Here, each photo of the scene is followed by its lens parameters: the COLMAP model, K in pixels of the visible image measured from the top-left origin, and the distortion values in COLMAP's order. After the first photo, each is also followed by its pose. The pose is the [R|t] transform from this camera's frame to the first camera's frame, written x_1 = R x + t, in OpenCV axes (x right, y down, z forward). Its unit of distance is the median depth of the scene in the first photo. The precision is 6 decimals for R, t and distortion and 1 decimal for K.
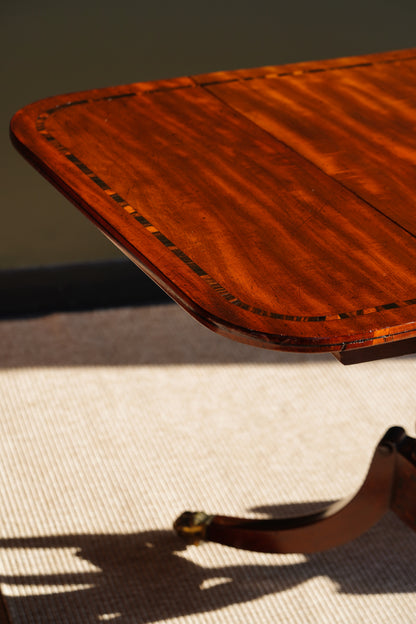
lens RADIAL K [[1765.2, 0, 161.6], [0, 1765.2, 384.6], [0, 0, 1]] dist [-0.242475, 0.796487]
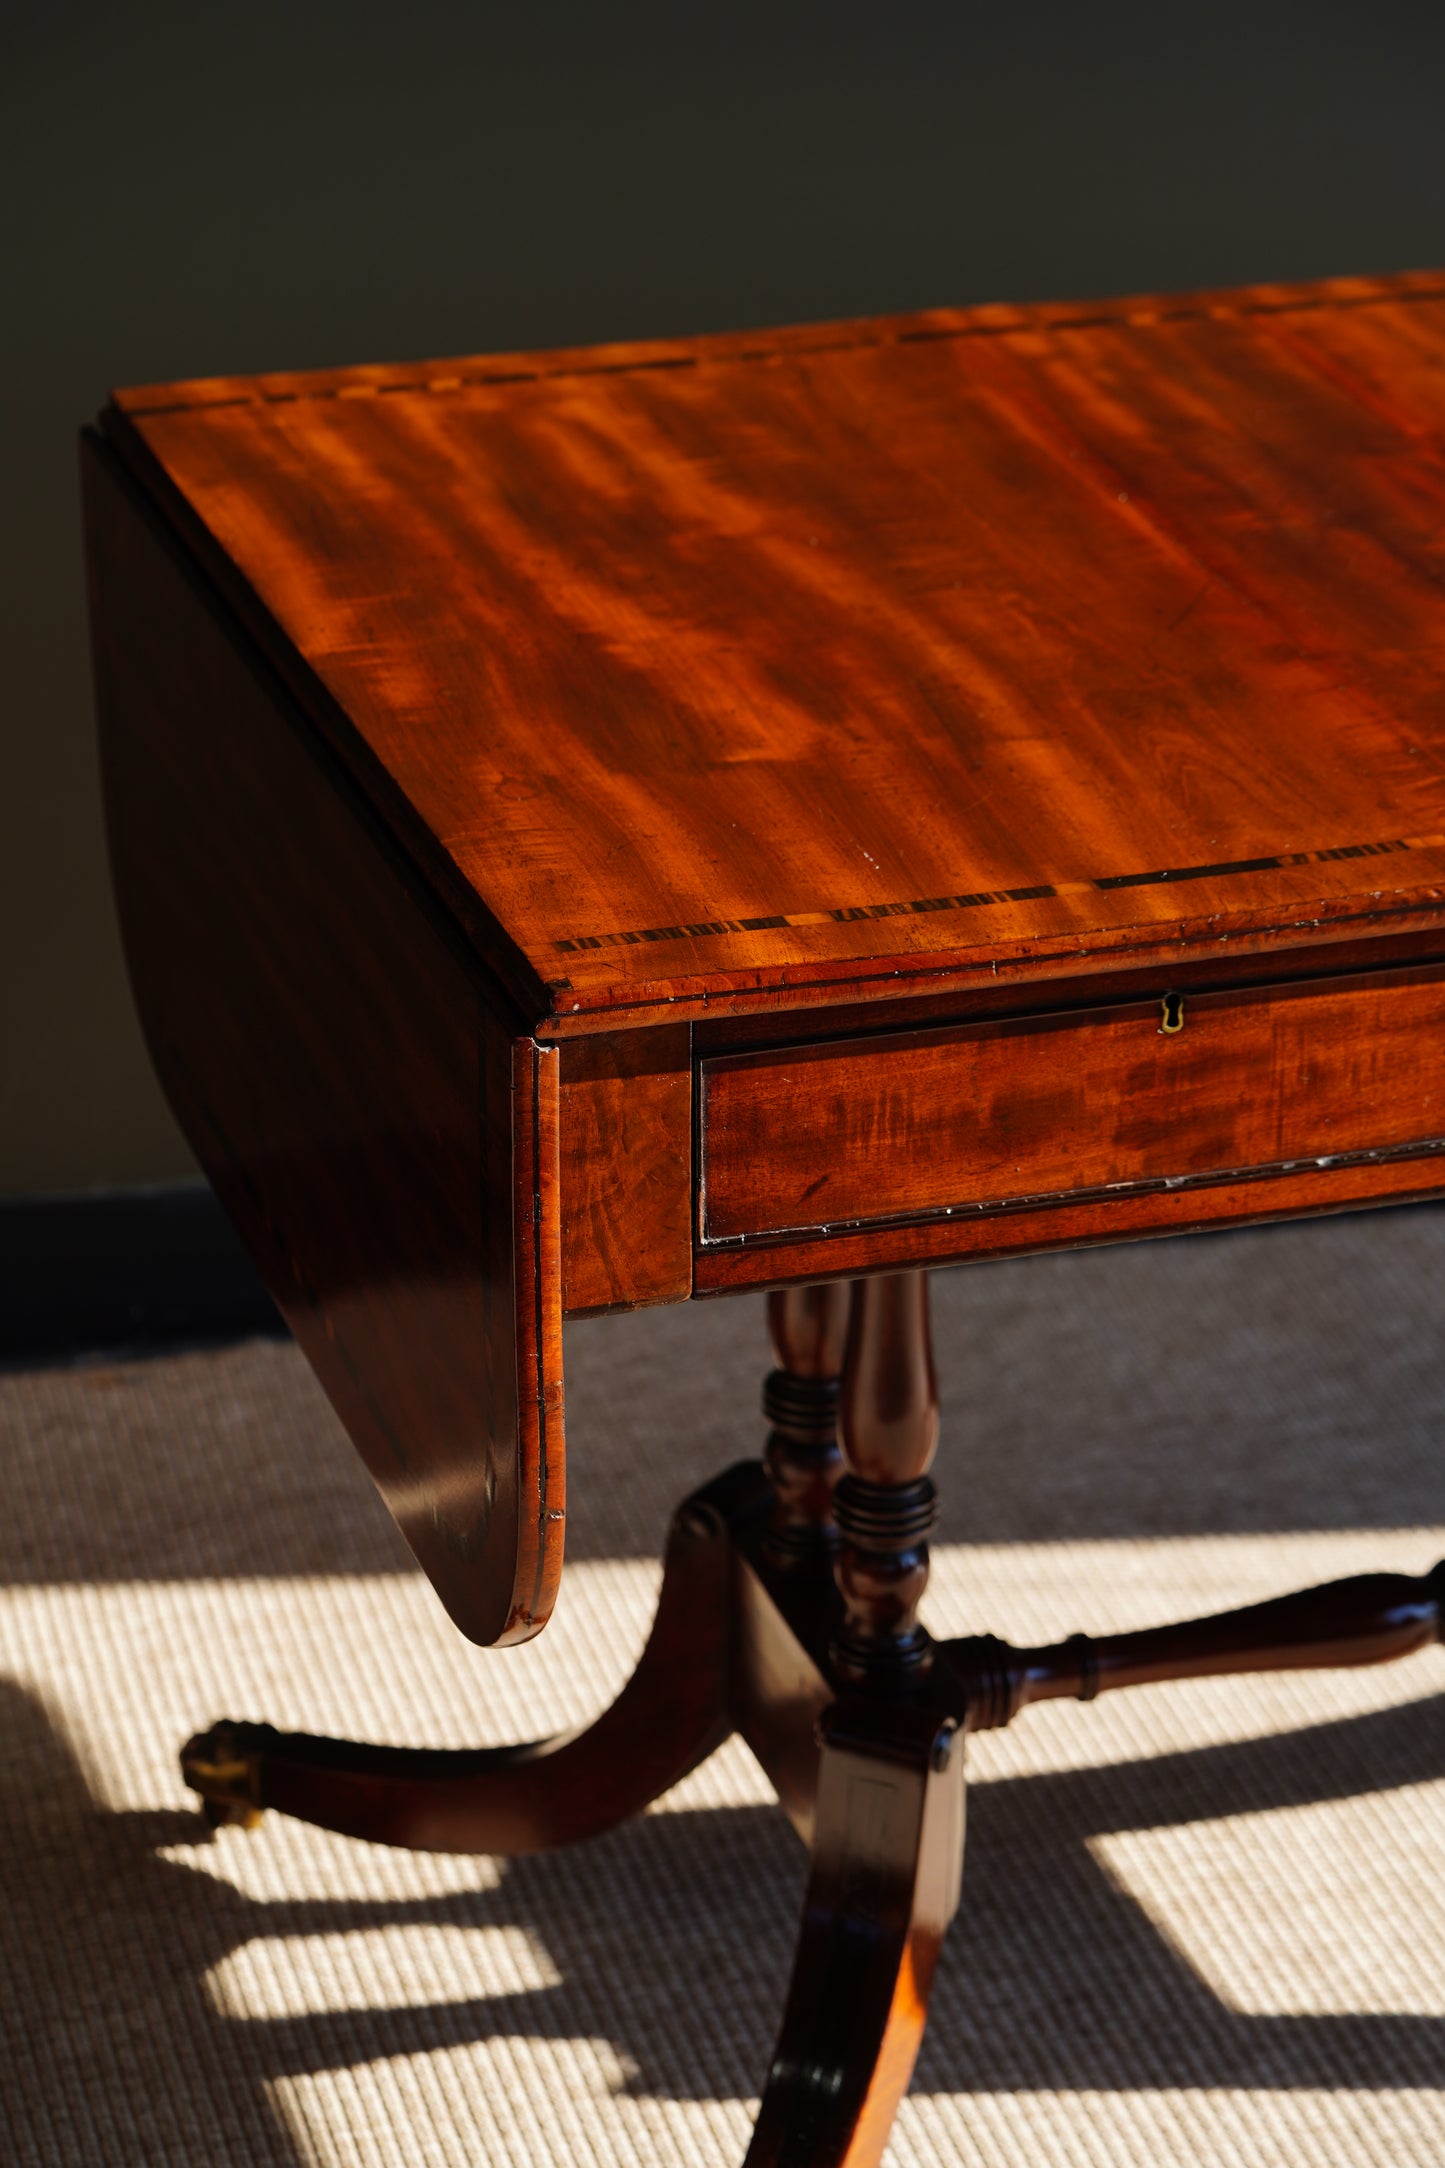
lens RADIAL K [[6136.9, 0, 674.2], [0, 6136.9, 1254.4], [0, 0, 1]] dist [-0.119085, -0.277011]
pose [[0.985852, 0.033547, -0.164226, 0.323877], [-0.044352, 0.997054, -0.062579, 0.060672], [0.161643, 0.068977, 0.984436, -0.138400]]
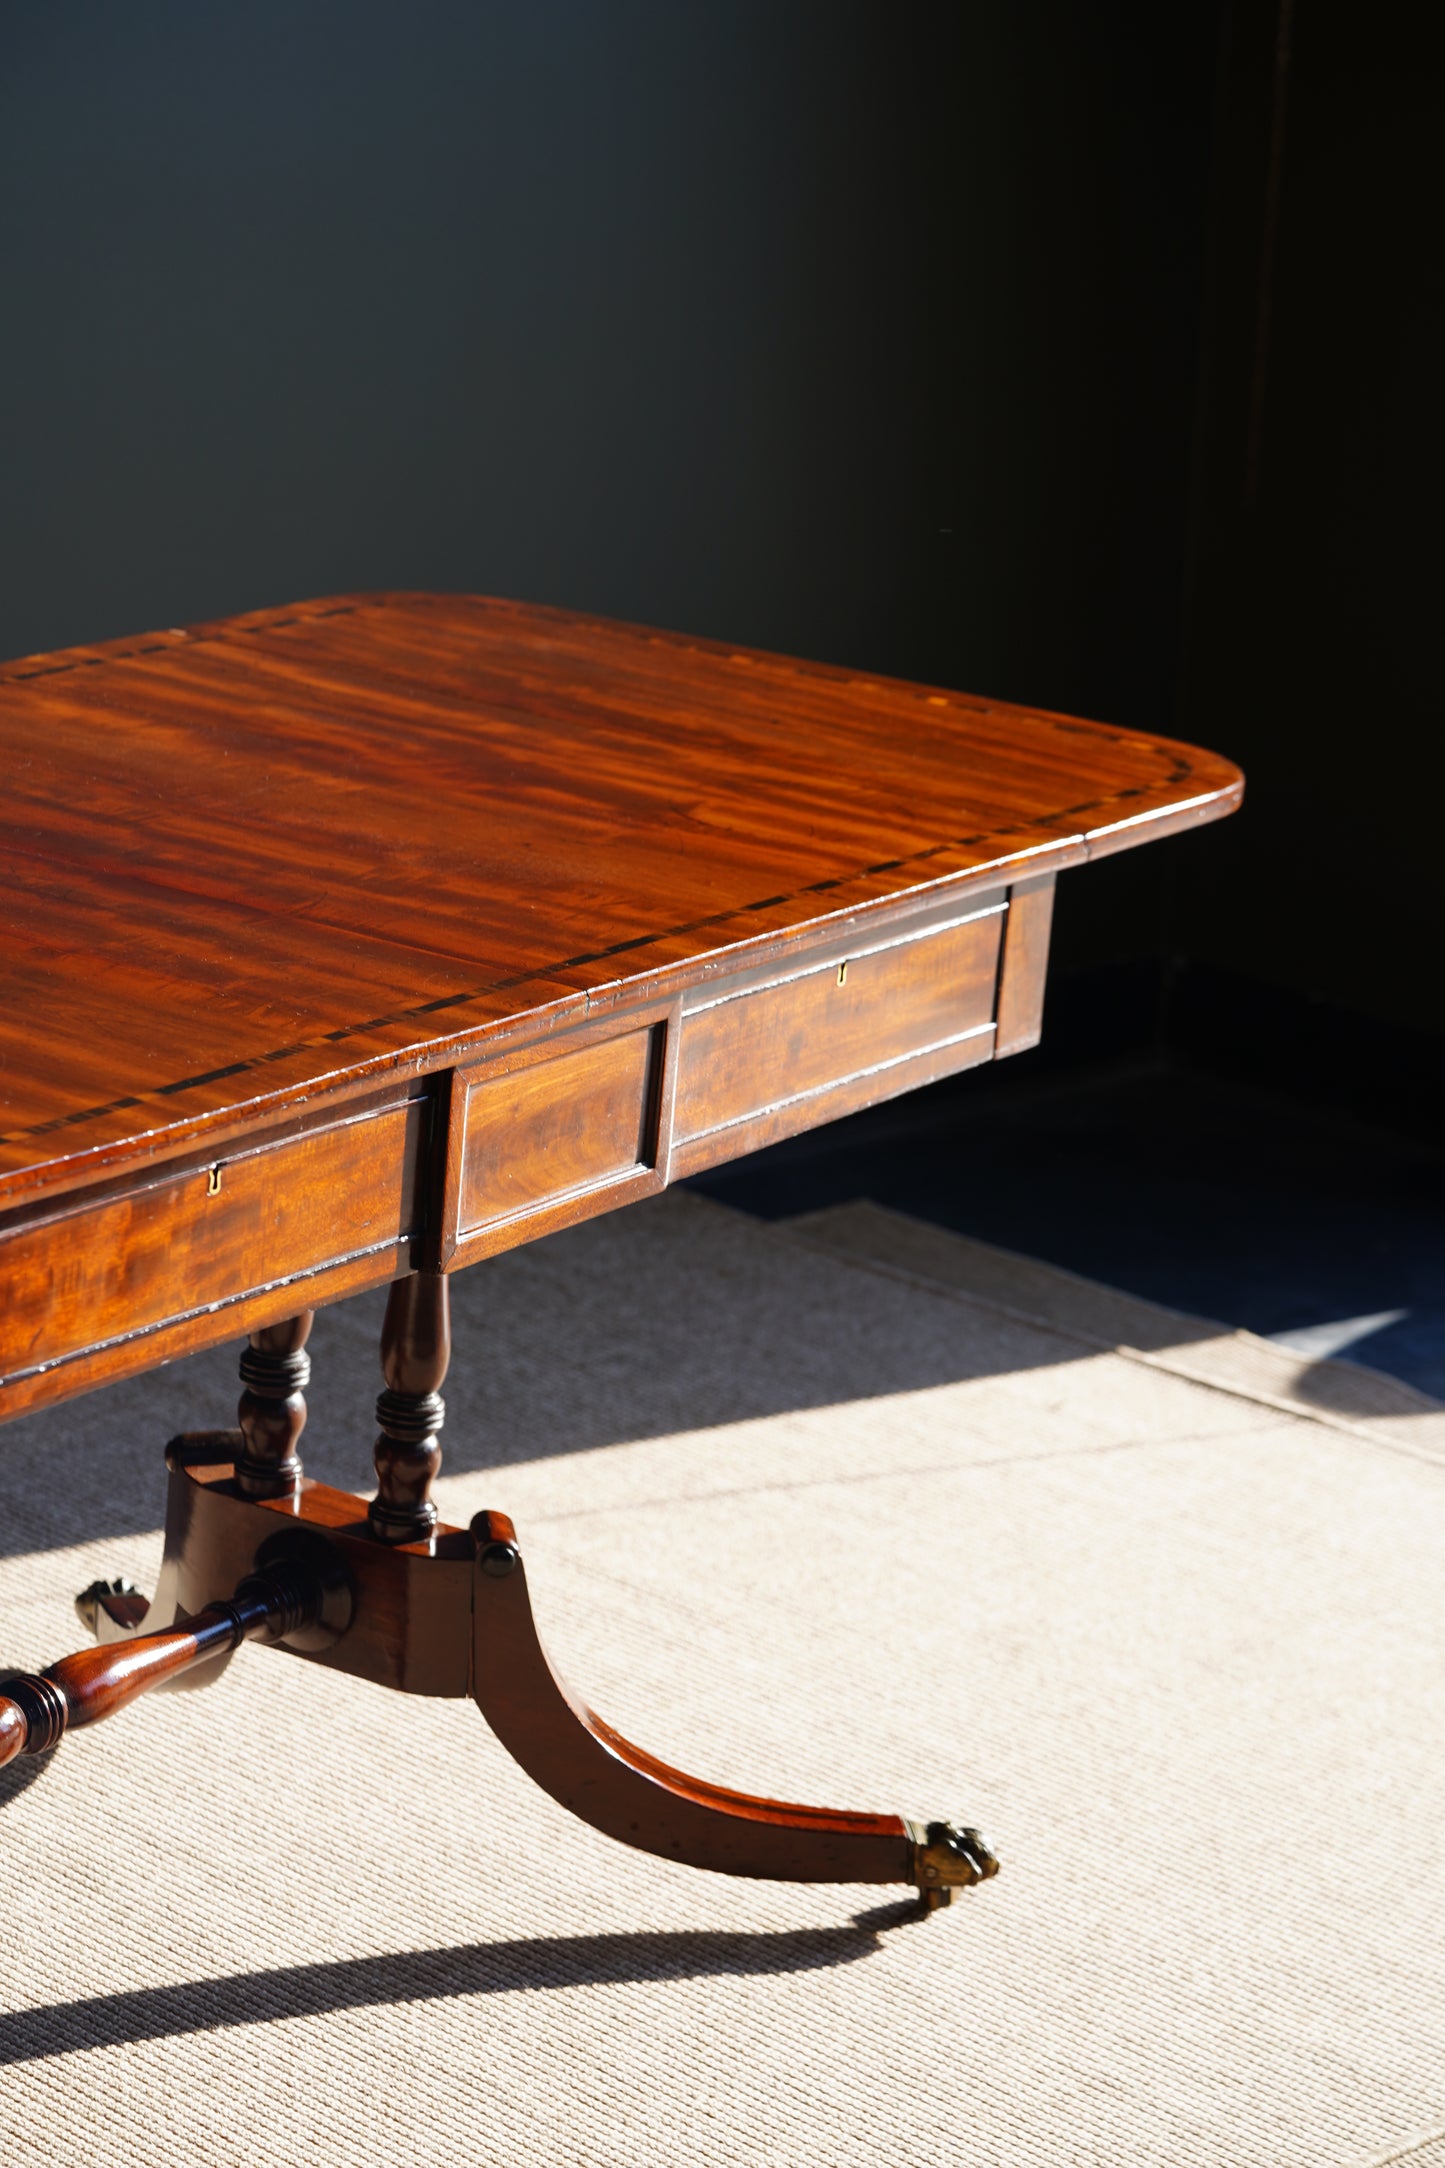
lens RADIAL K [[6170.1, 0, 716.1], [0, 6170.1, 1263.0], [0, 0, 1]] dist [-0.150602, -0.596043]
pose [[0.863508, -0.124267, 0.488786, -0.319310], [0.206096, 0.971499, -0.117106, 0.154850], [-0.460302, 0.201859, 0.864508, -0.376180]]
